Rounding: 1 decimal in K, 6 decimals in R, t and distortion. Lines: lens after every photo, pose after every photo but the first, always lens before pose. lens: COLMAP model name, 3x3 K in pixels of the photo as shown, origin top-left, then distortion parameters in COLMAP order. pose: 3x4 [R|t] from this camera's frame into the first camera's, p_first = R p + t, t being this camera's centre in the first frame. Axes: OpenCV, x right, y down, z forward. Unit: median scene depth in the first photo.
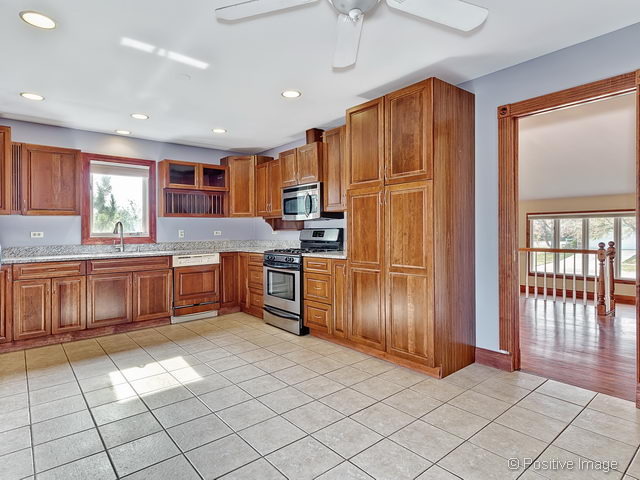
lens RADIAL K [[361.7, 0, 321.7], [0, 361.7, 240.7], [0, 0, 1]] dist [0.020157, 0.000554]
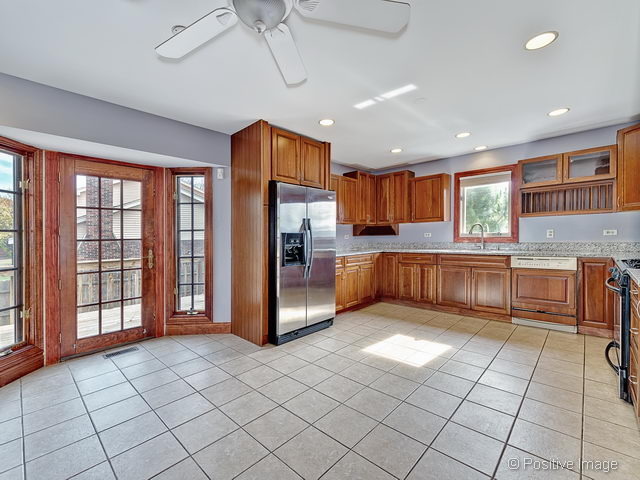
lens RADIAL K [[285.3, 0, 318.7], [0, 285.3, 238.4], [0, 0, 1]] dist [0.012817, 0.000372]
pose [[0.122175, 0.019266, -0.992322, 0.319071], [-0.009407, 0.999789, 0.018252, -0.017676], [0.992464, 0.007105, 0.122330, 0.372798]]
